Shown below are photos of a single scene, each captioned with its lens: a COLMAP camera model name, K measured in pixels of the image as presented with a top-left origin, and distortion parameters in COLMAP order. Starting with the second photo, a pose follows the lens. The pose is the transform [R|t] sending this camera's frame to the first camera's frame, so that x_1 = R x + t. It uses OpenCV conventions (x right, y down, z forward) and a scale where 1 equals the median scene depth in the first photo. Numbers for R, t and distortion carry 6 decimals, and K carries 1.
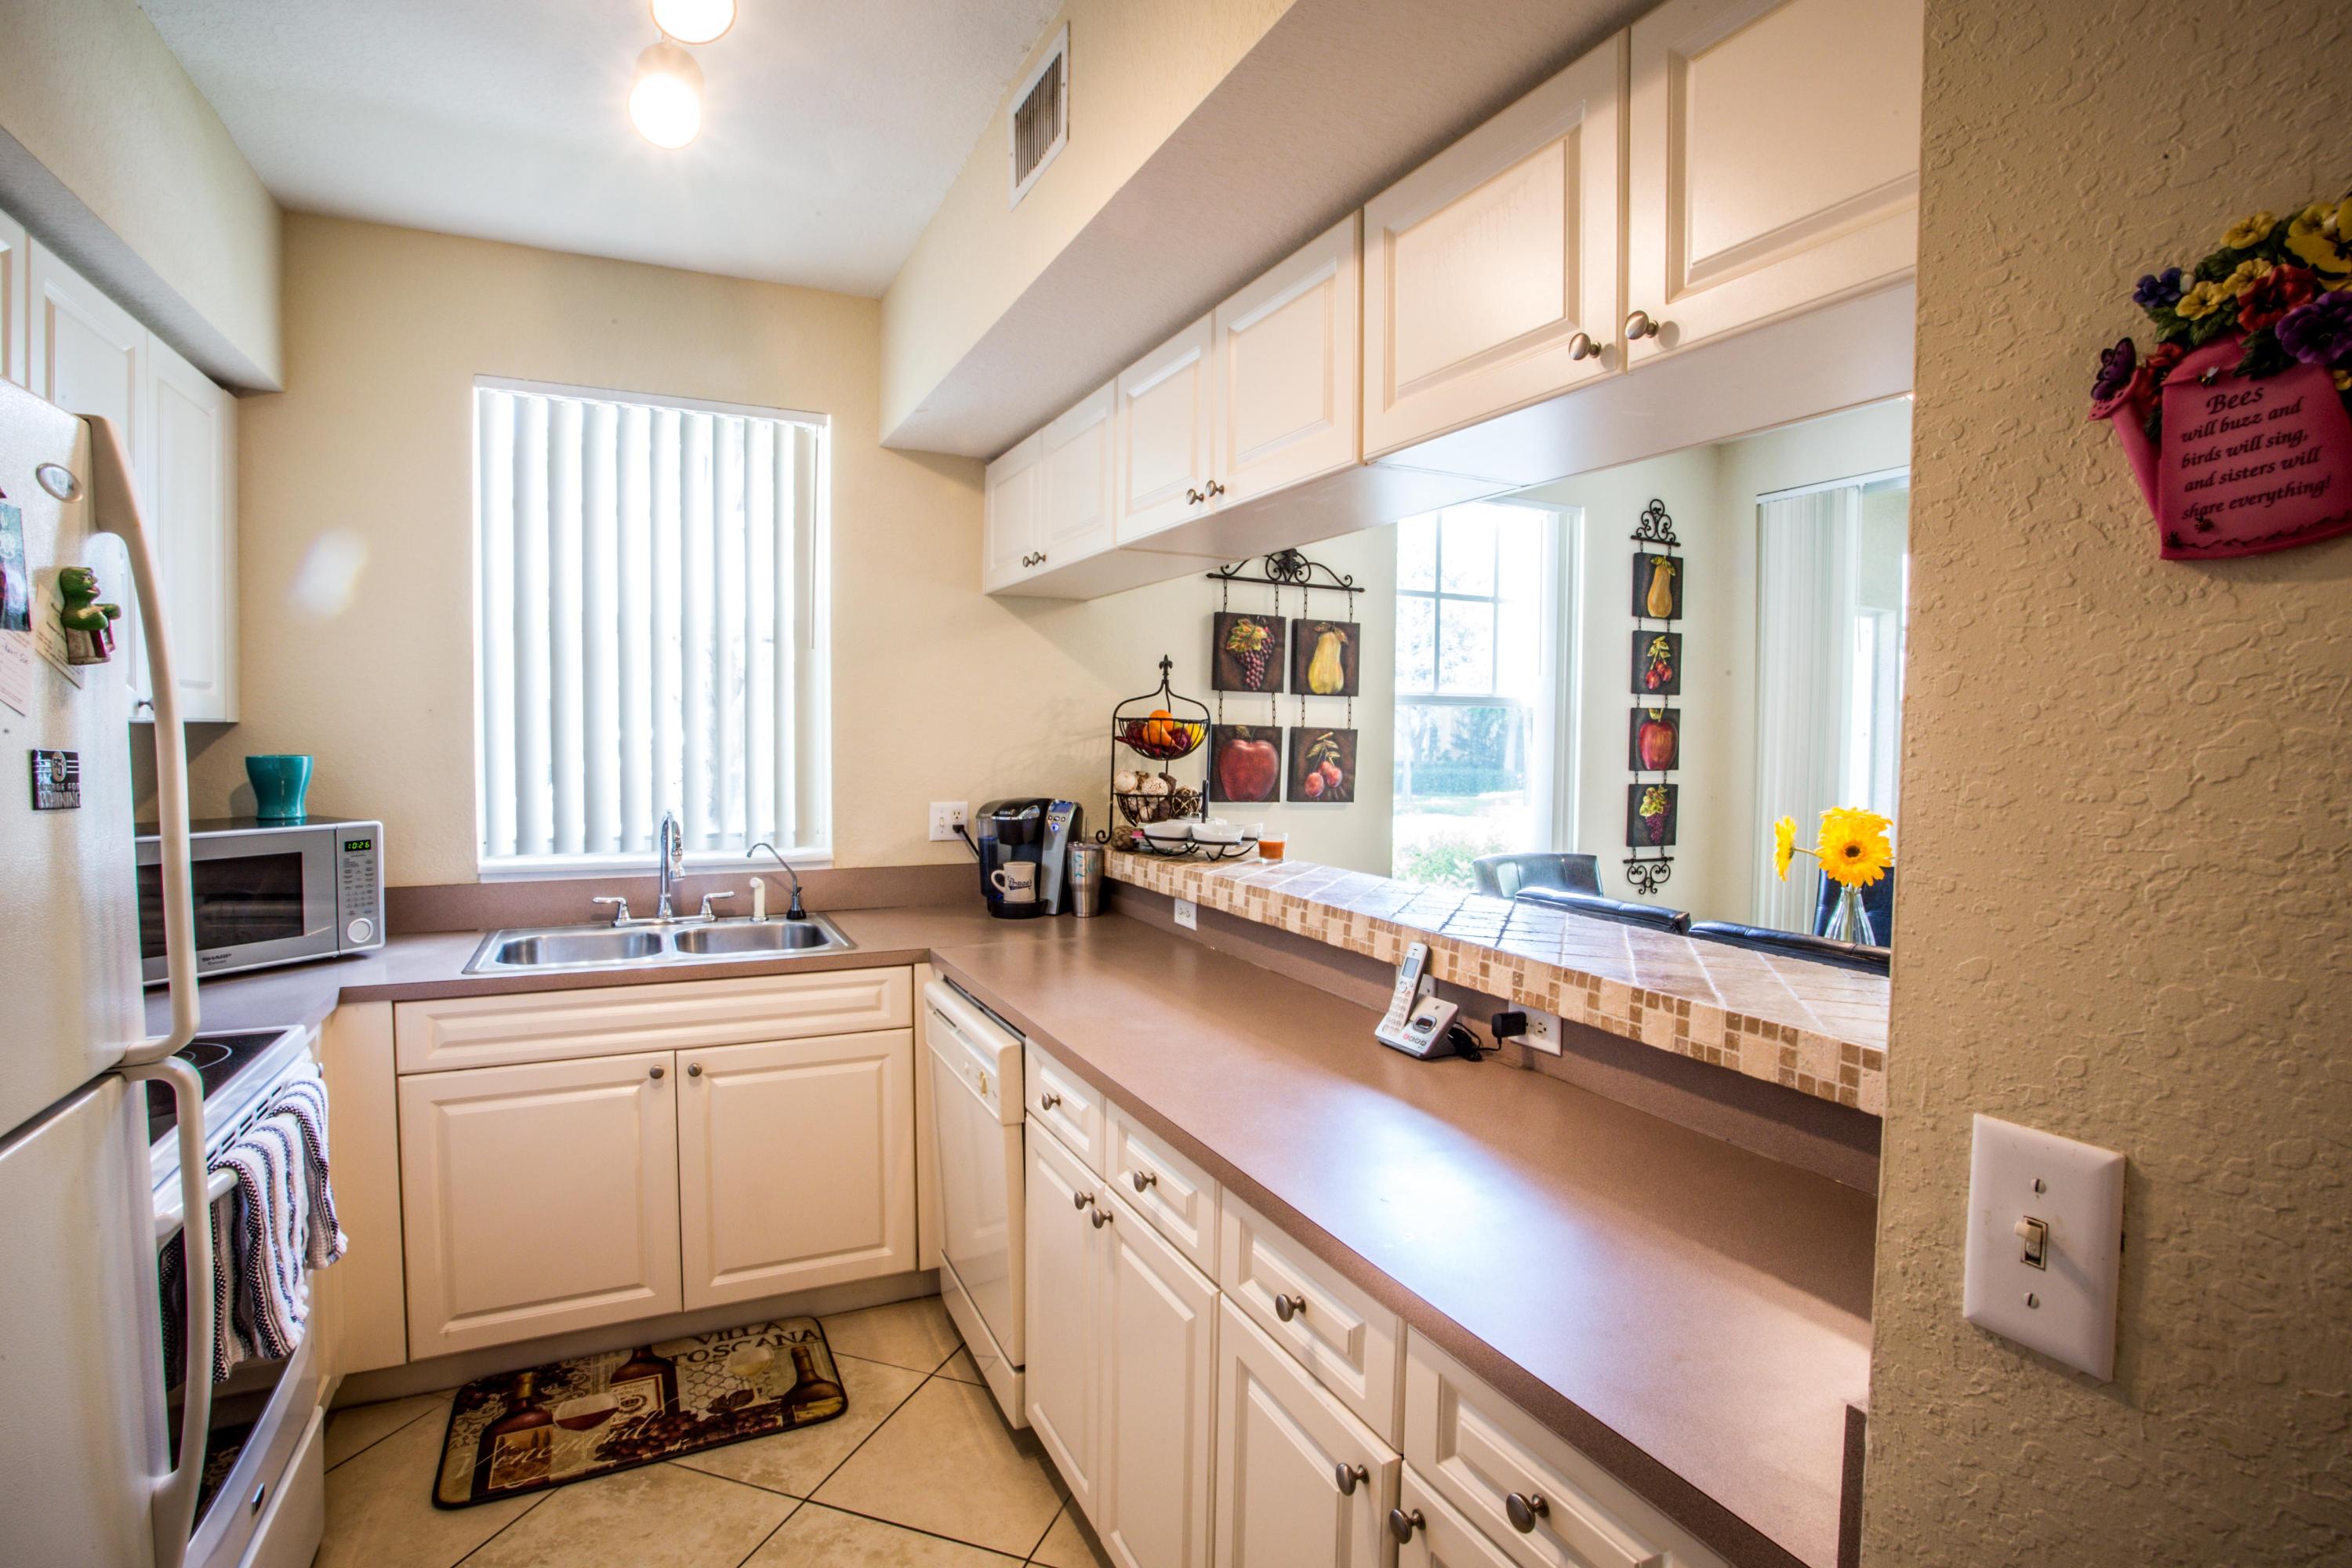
lens RADIAL K [[1140.7, 0, 1177.4], [0, 1140.7, 776.7], [0, 0, 1]] dist [-0.053578, 0.022025]
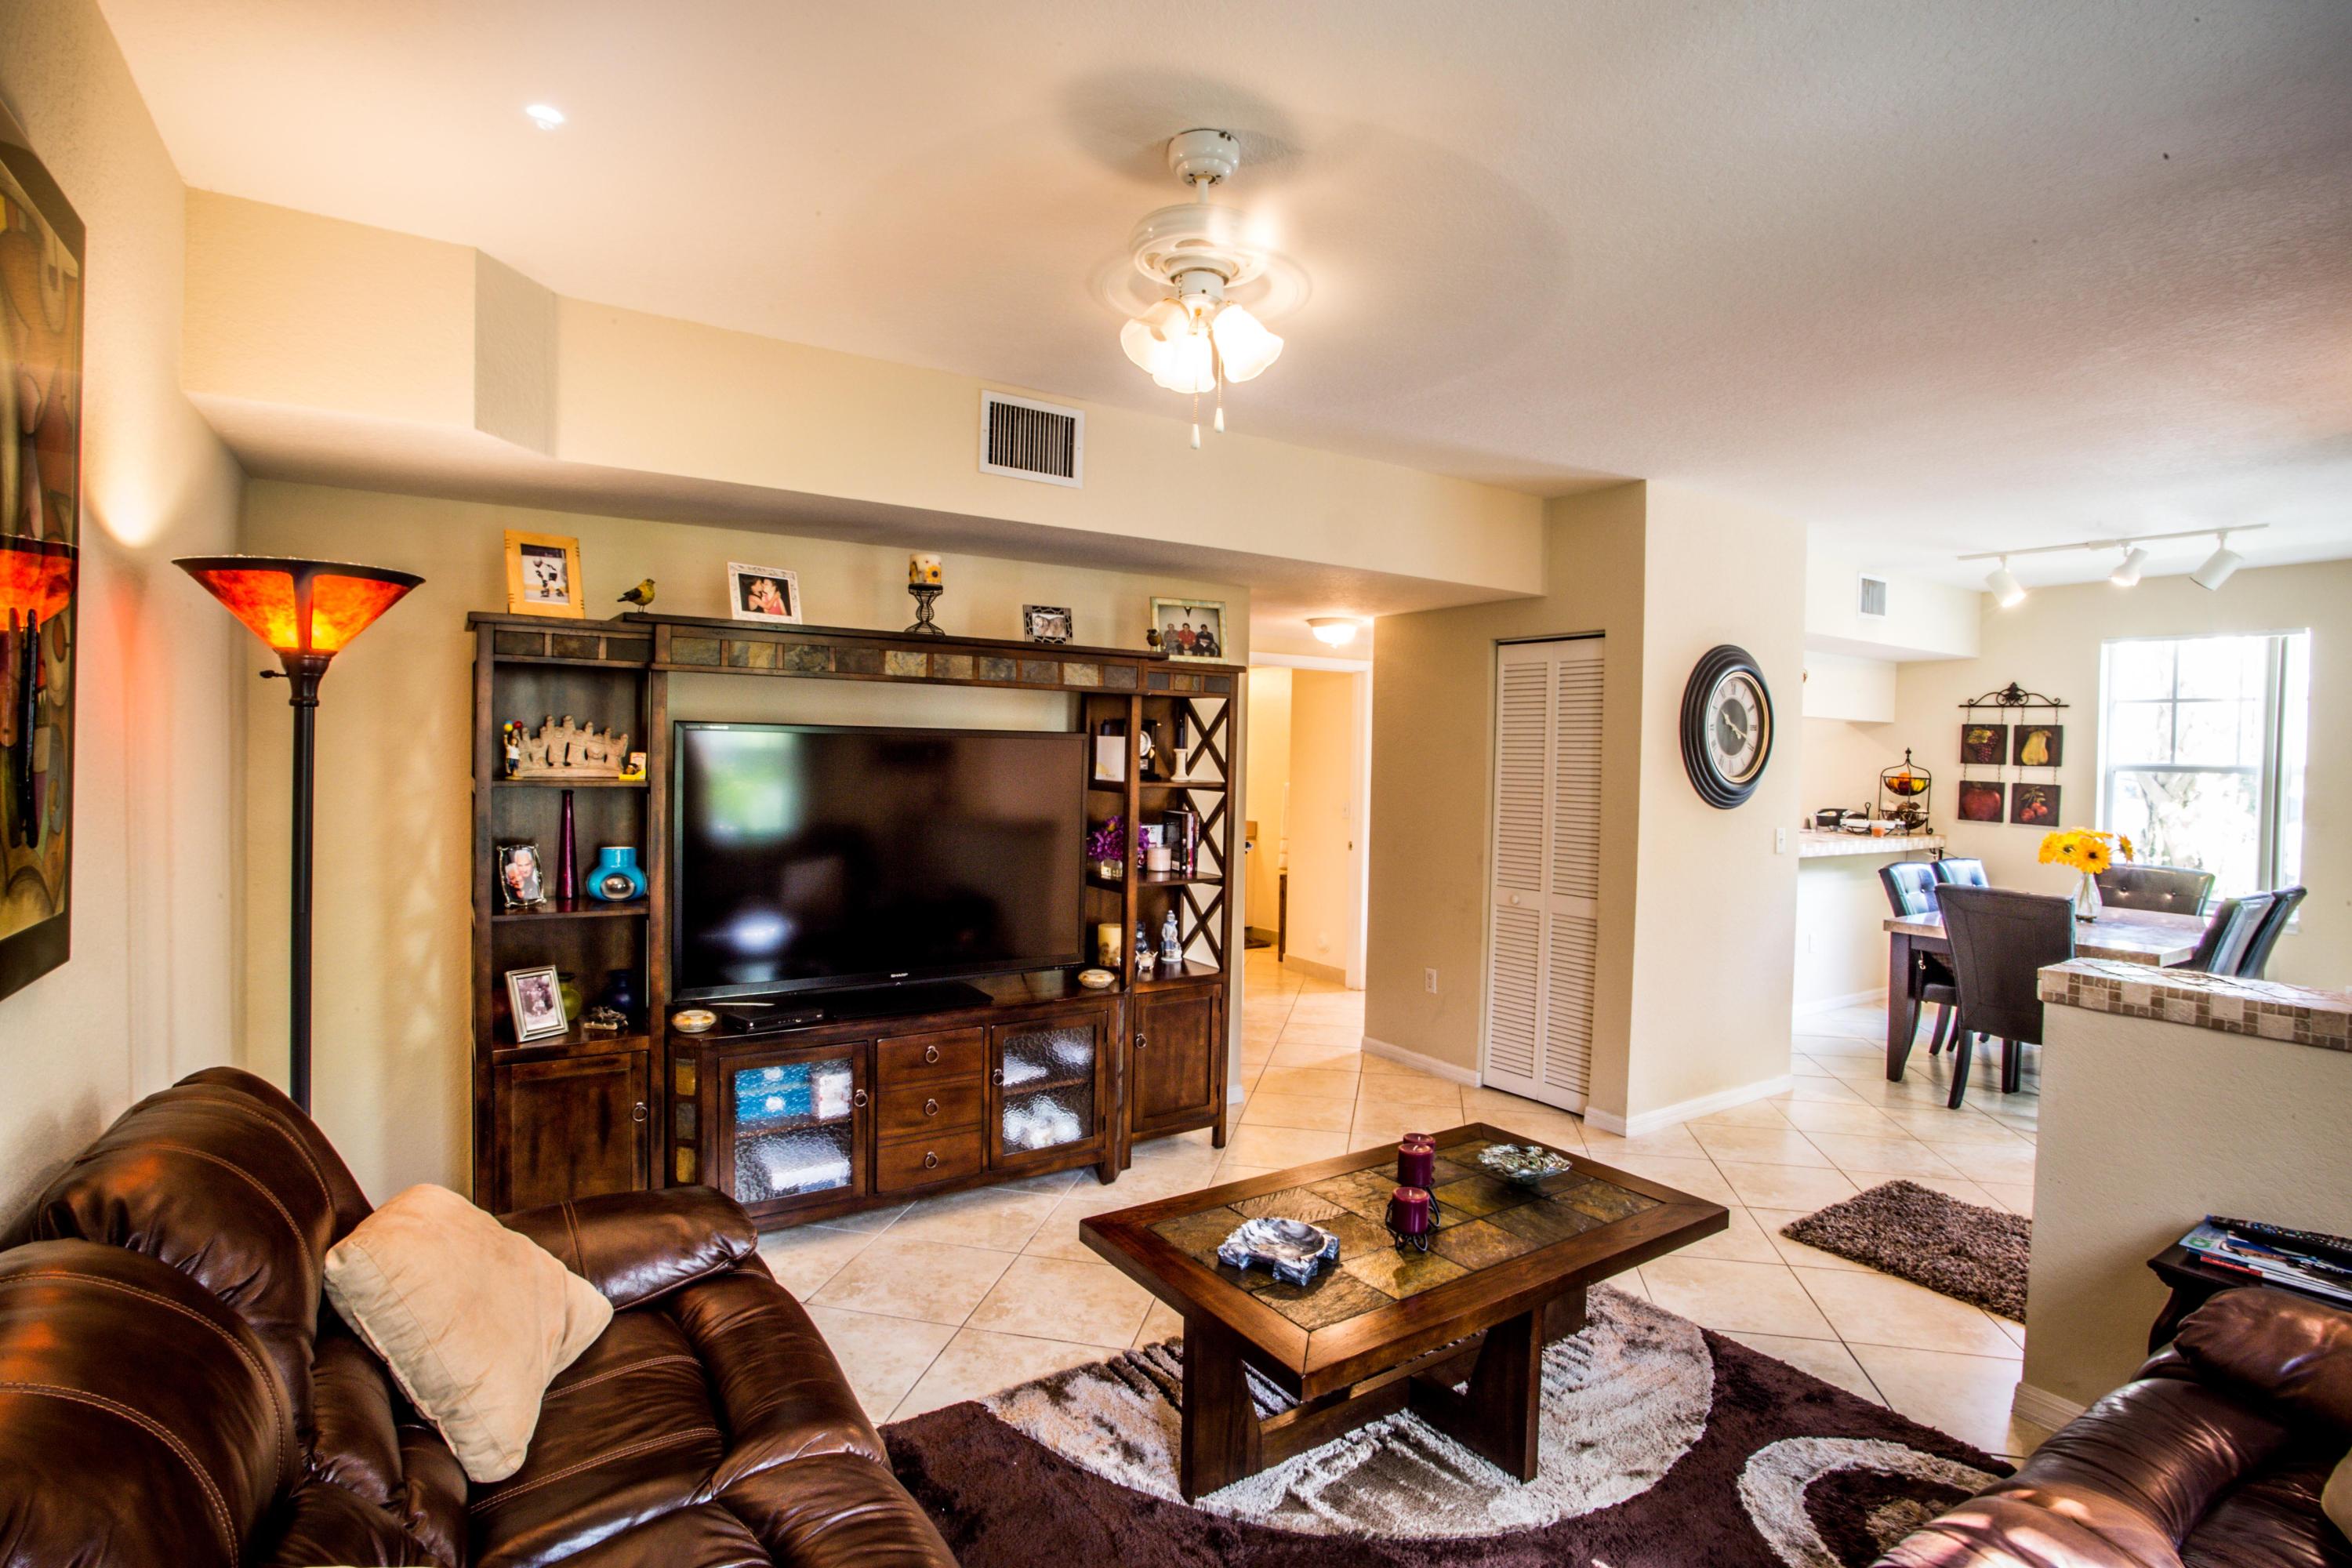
lens RADIAL K [[1140.7, 0, 1177.4], [0, 1140.7, 776.7], [0, 0, 1]] dist [-0.053578, 0.022025]
pose [[0.131914, 0.016417, -0.991125, 2.402758], [-0.056192, 0.998379, 0.009059, 0.009227], [0.989667, 0.054498, 0.132623, -0.827618]]
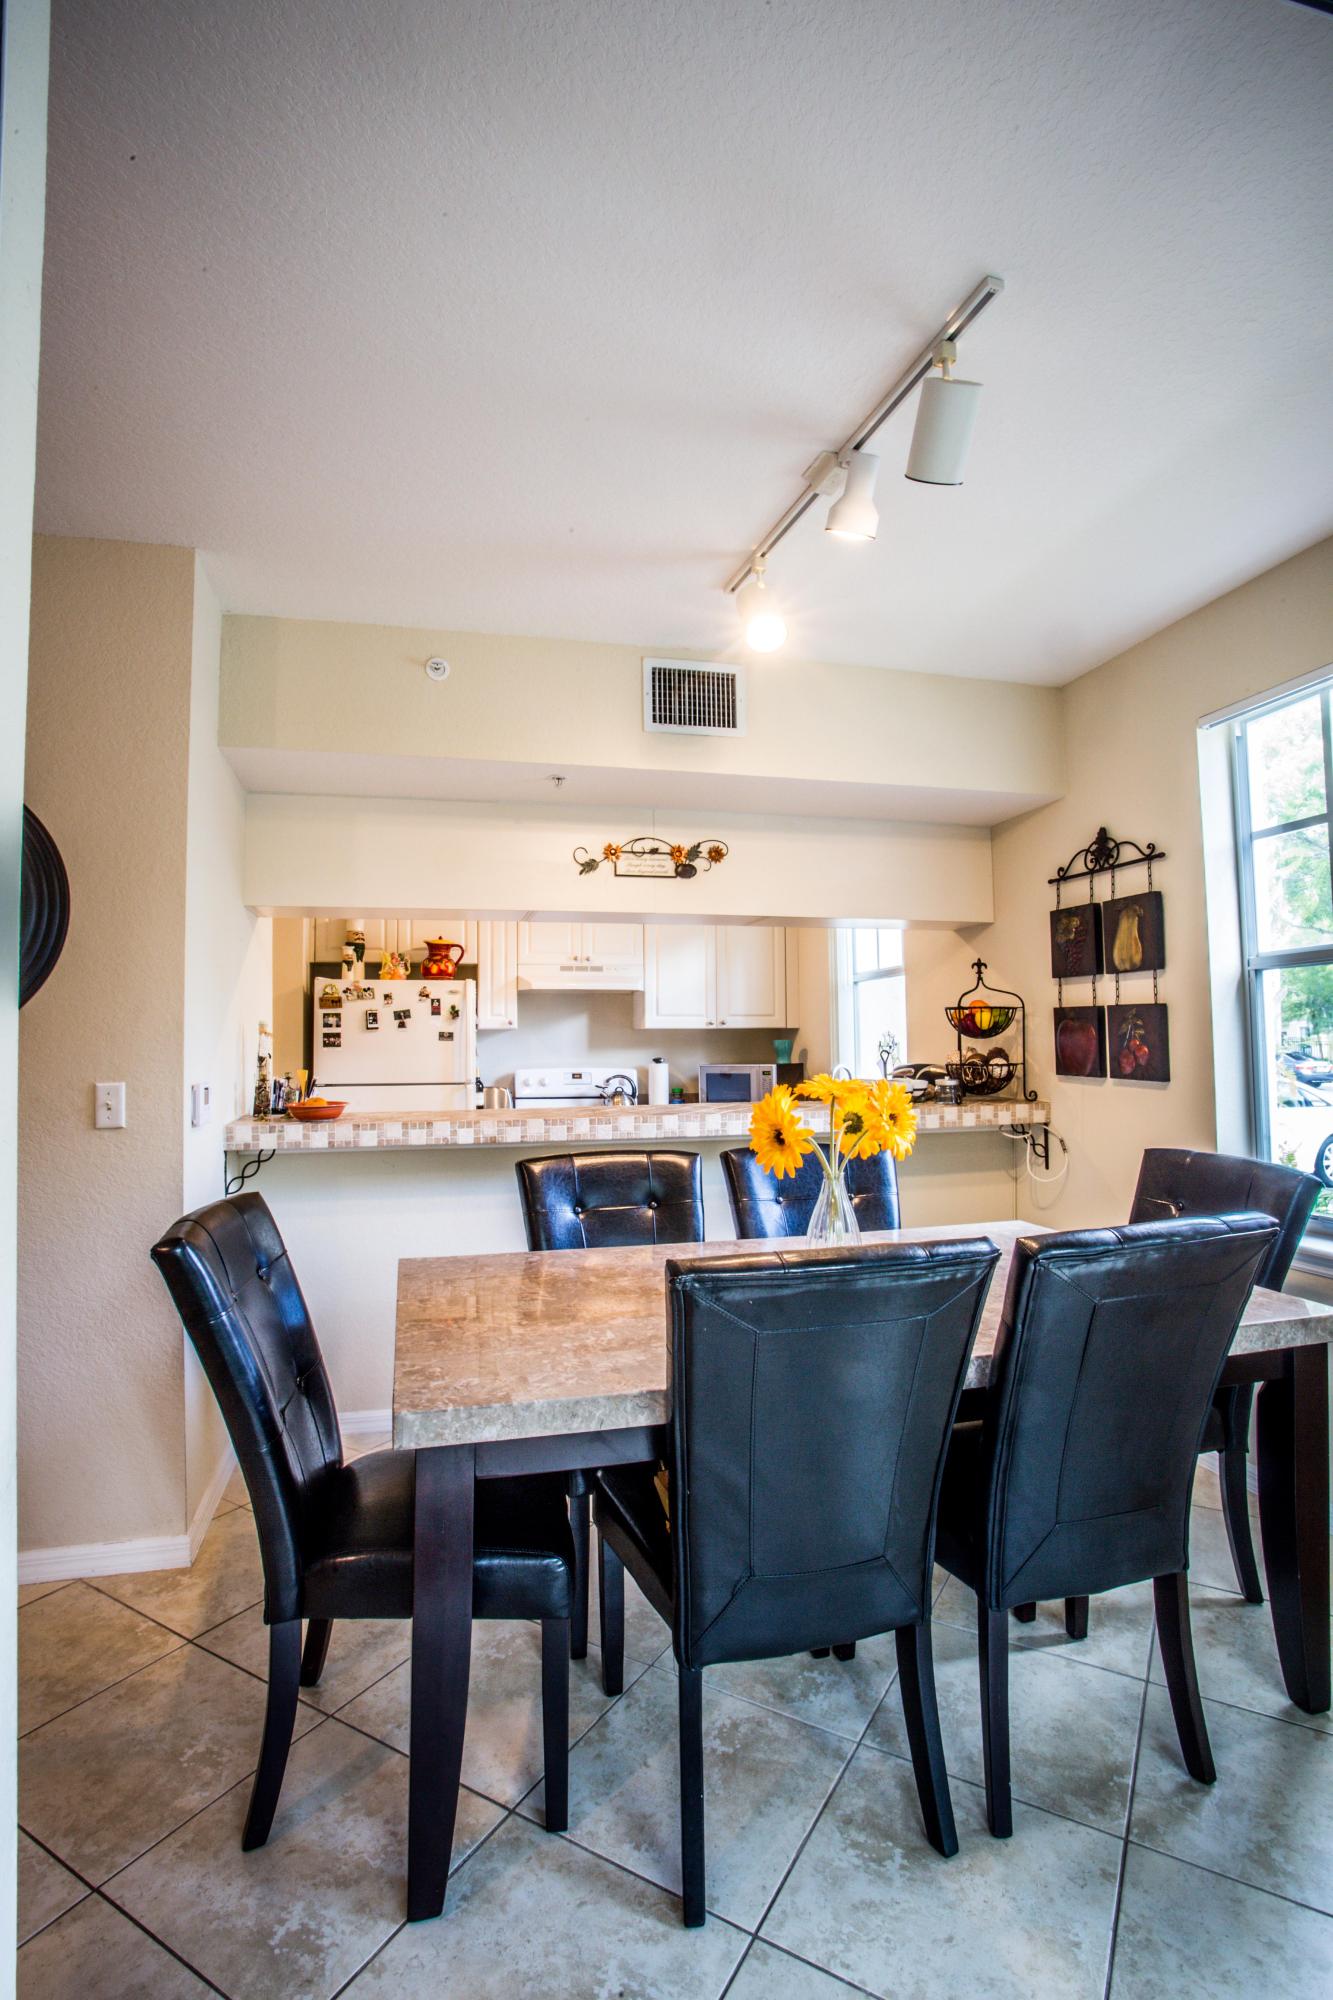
lens RADIAL K [[955.5, 0, 666.5], [0, 955.5, 1000.0], [0, 0, 1]] dist [-0.066005, 0.021475]
pose [[-0.188784, -0.046524, -0.980916, 1.419684], [-0.017689, 0.998876, -0.043972, -0.004457], [0.981859, 0.009050, -0.189394, 1.063307]]
